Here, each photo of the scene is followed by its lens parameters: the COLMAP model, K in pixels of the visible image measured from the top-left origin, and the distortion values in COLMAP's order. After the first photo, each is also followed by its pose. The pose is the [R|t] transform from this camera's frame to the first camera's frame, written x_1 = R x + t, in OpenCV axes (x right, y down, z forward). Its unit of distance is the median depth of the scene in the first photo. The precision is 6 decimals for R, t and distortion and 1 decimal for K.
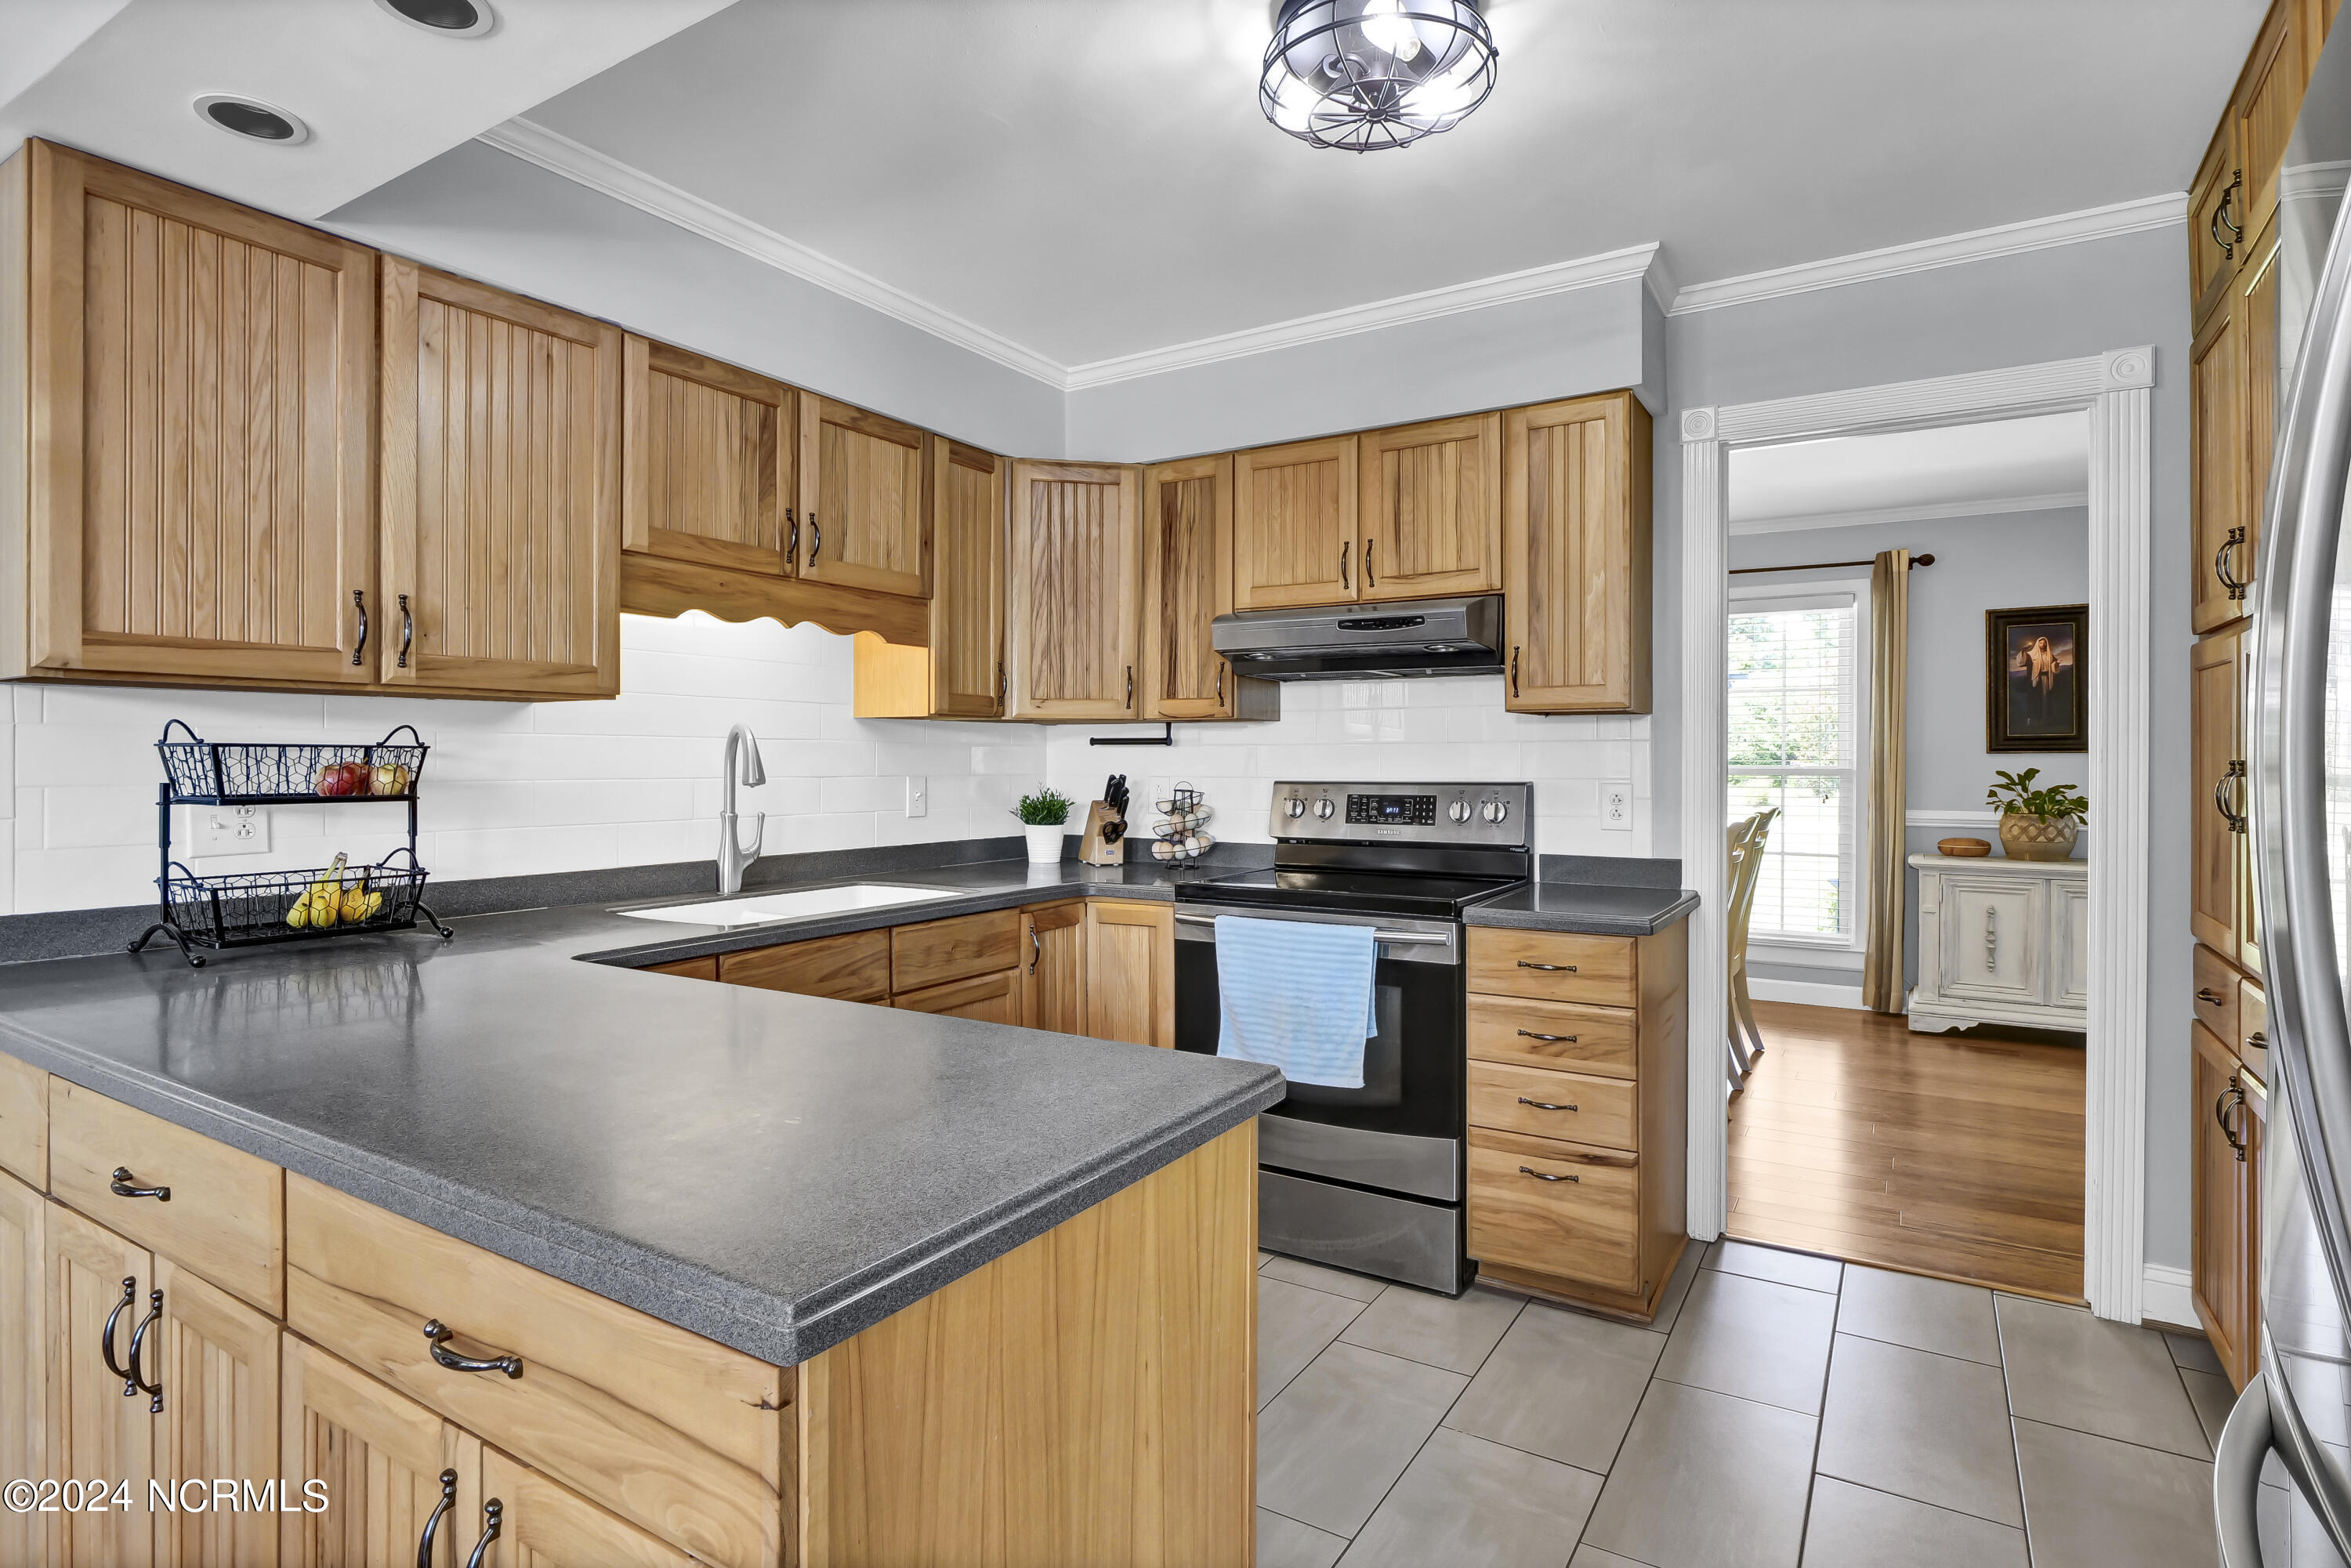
lens RADIAL K [[1218.2, 0, 1158.4], [0, 1218.2, 760.8], [0, 0, 1]] dist [0.000184, 0.000032]
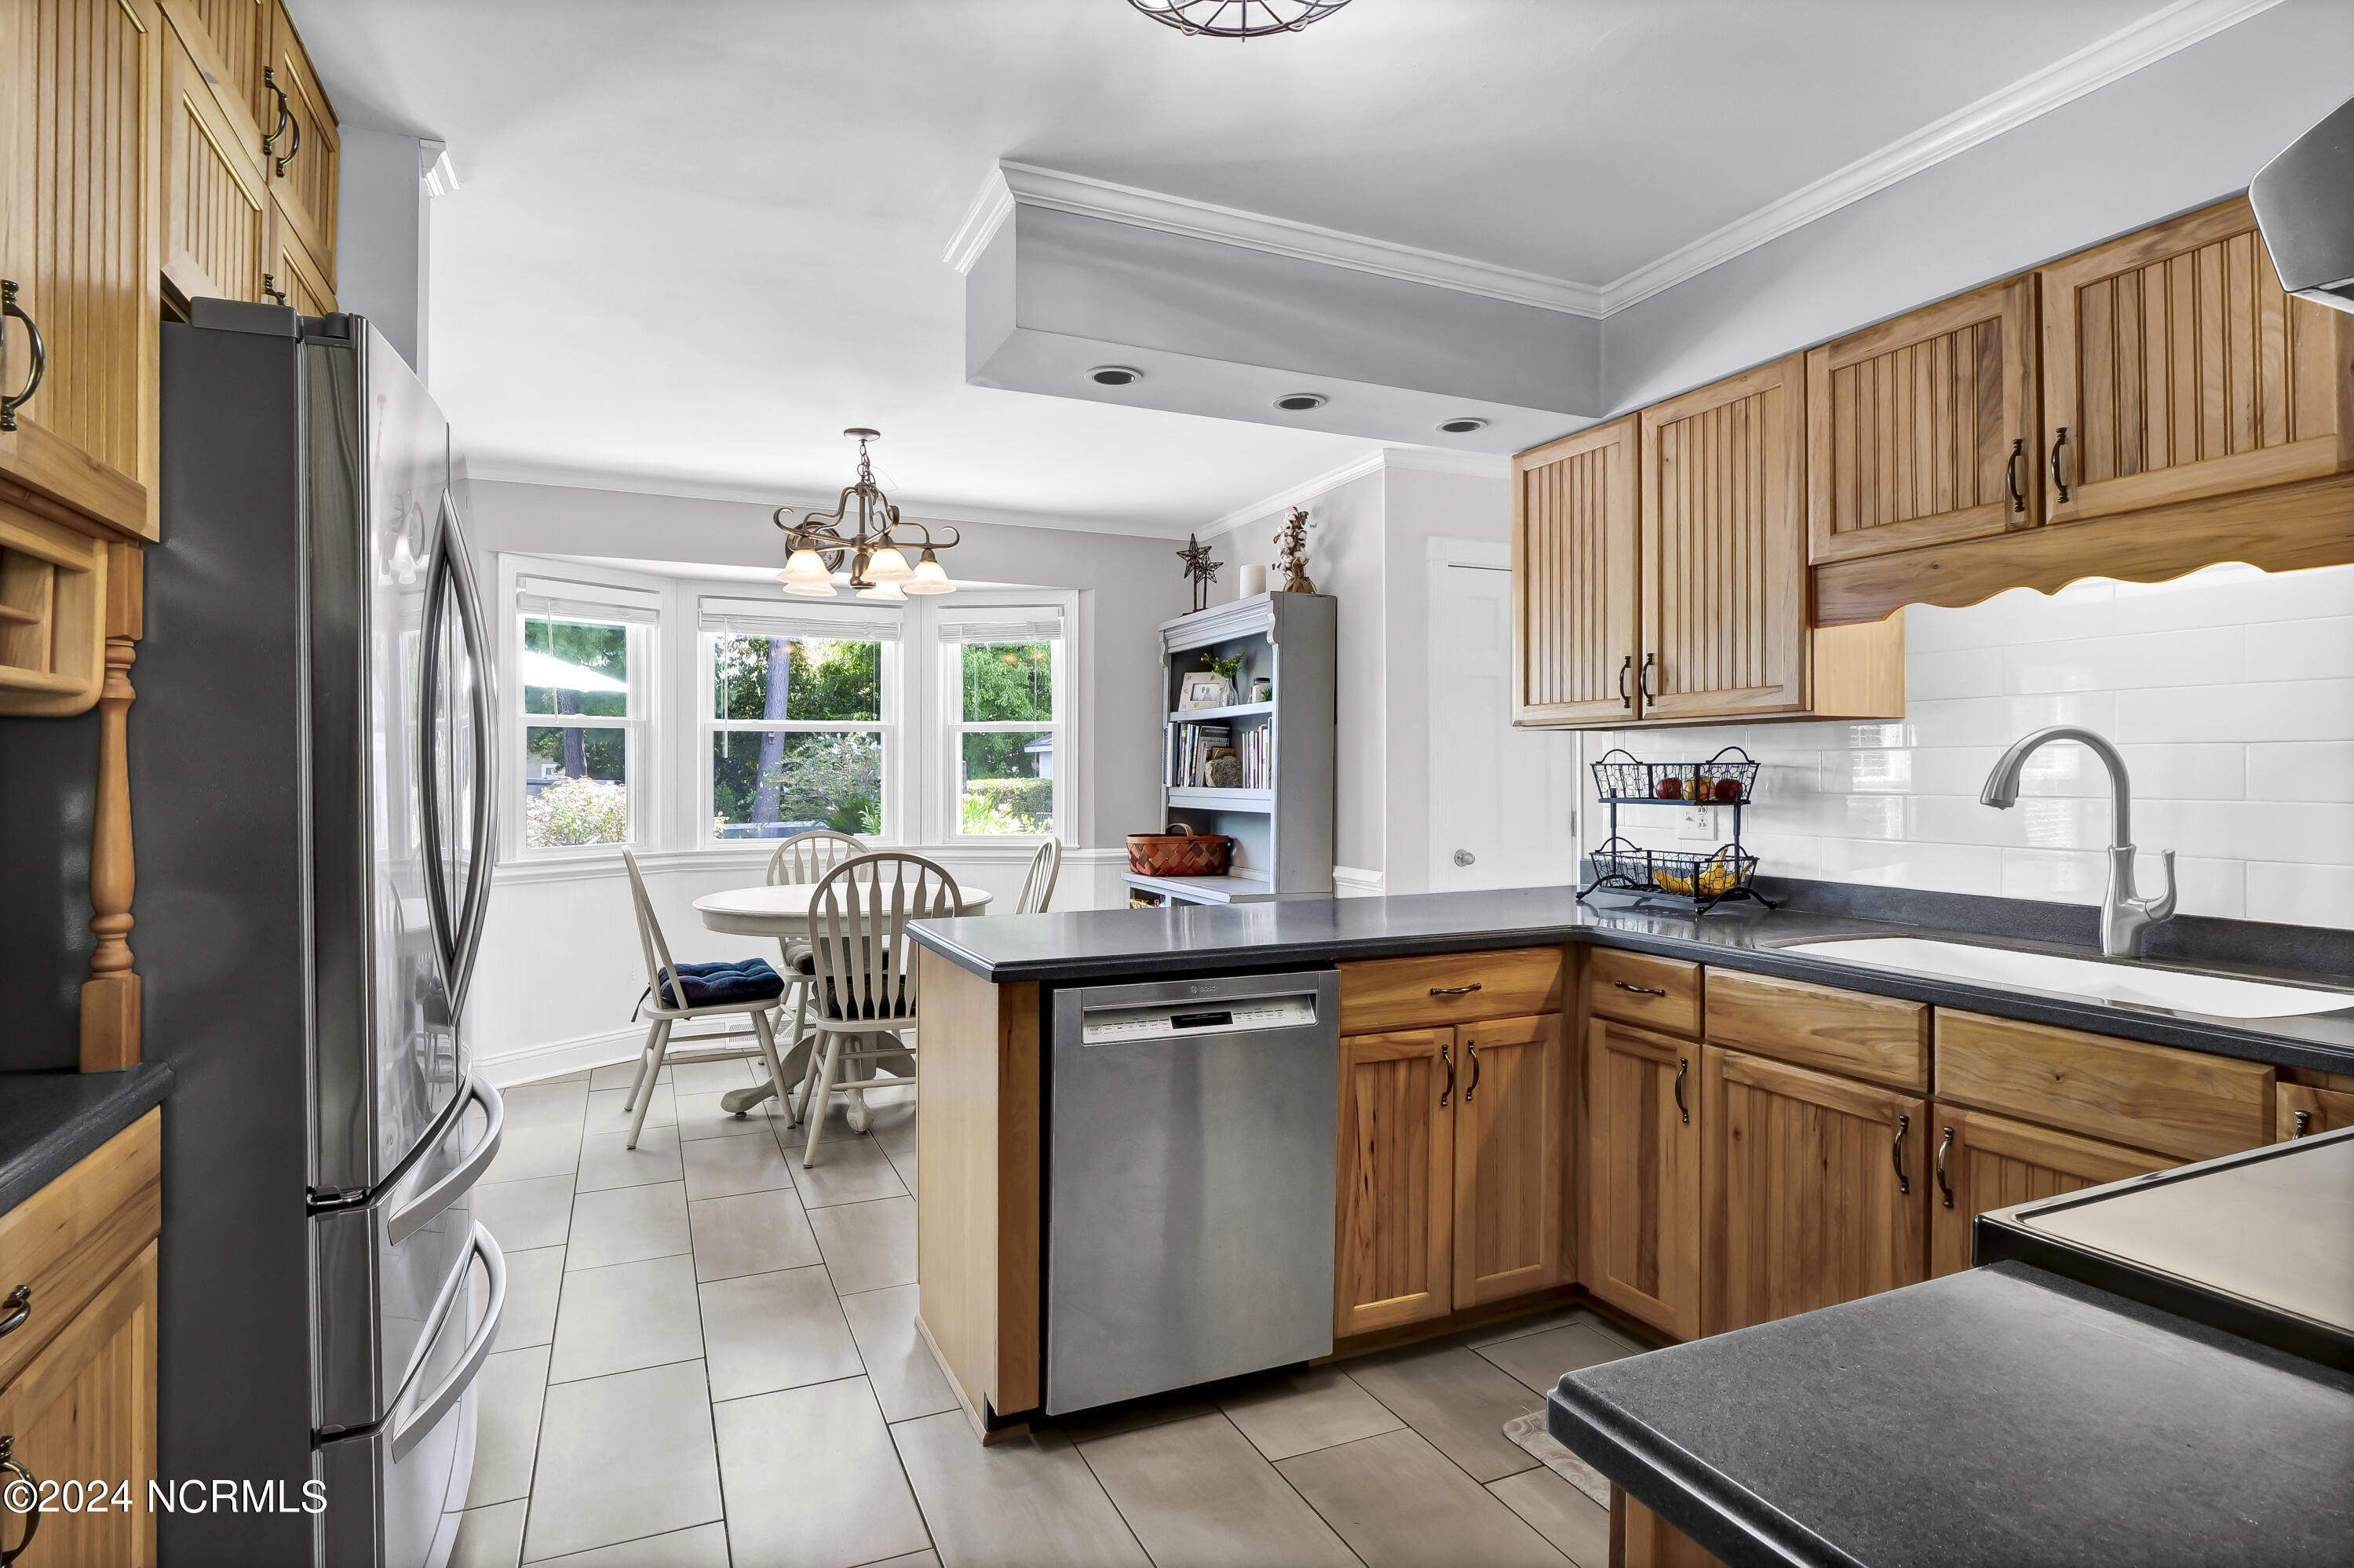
lens RADIAL K [[1219.7, 0, 1159.9], [0, 1219.7, 760.8], [0, 0, 1]] dist [0.000184, 0.000032]
pose [[-0.549983, -0.008963, -0.835128, 0.732829], [0.000118, 0.999942, -0.010809, -0.000900], [0.835176, -0.006043, -0.549949, 1.154829]]
